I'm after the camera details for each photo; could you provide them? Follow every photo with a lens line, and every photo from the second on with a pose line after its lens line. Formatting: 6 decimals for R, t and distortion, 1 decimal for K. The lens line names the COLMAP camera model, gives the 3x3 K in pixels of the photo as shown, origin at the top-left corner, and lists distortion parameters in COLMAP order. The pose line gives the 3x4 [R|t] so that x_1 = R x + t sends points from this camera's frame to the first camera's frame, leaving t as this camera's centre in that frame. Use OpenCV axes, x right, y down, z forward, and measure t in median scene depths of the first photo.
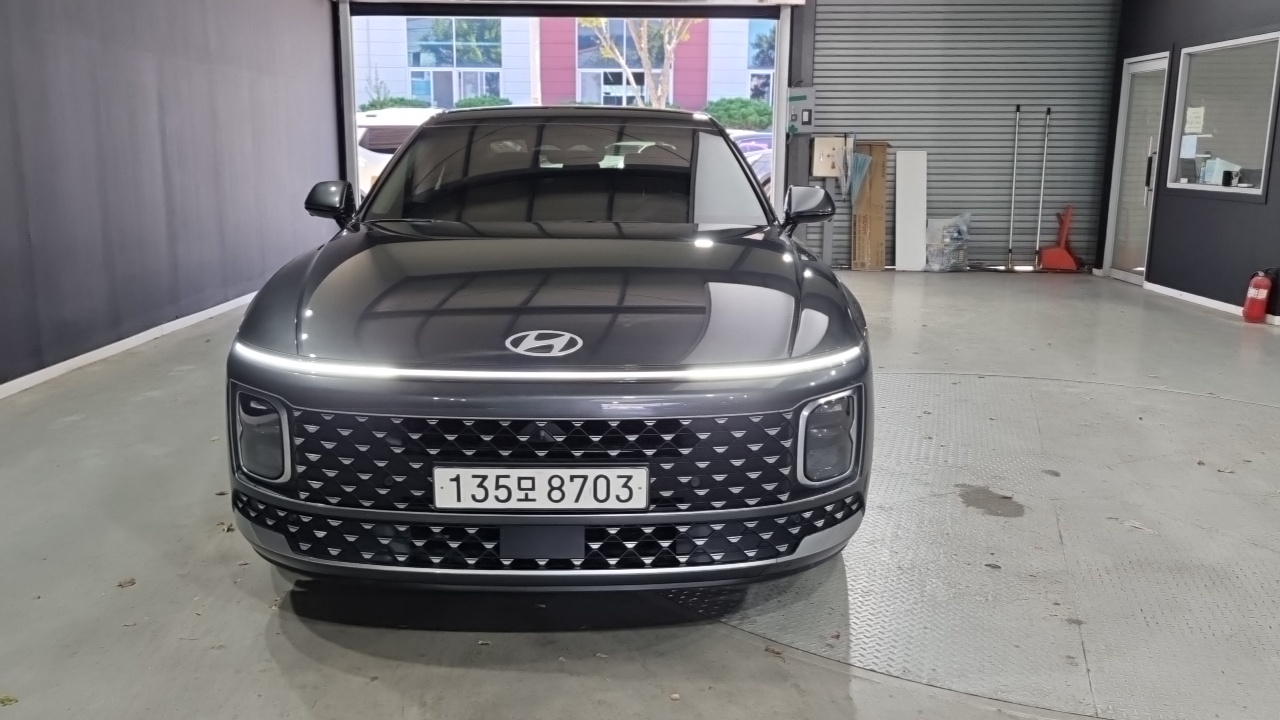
lens RADIAL K [[1028.3, 0, 624.2], [0, 1028.3, 358.0], [0, 0, 1]] dist [0.030911, -0.002269]
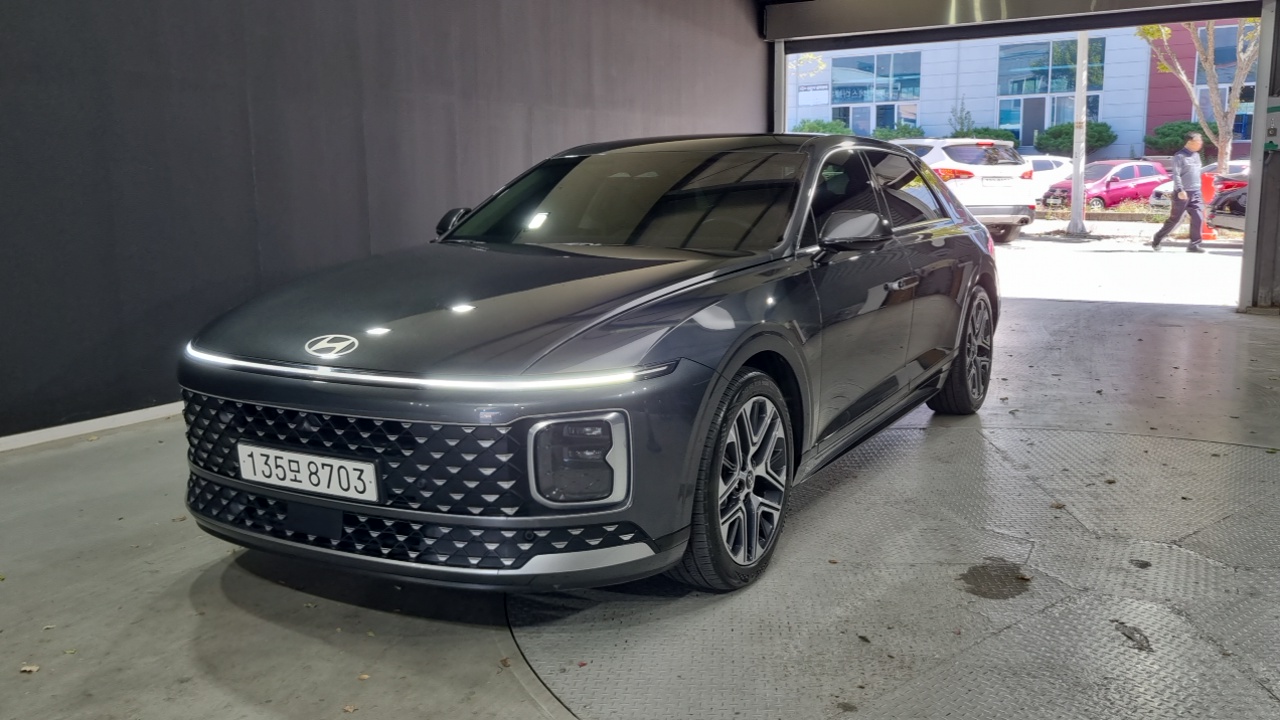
lens RADIAL K [[1028.3, 0, 624.2], [0, 1028.3, 358.0], [0, 0, 1]] dist [0.030911, -0.002269]
pose [[0.876671, 0.064913, -0.476690, 0.763081], [-0.079442, 0.996786, -0.010364, -0.015097], [0.474485, 0.046955, 0.879010, 0.157896]]
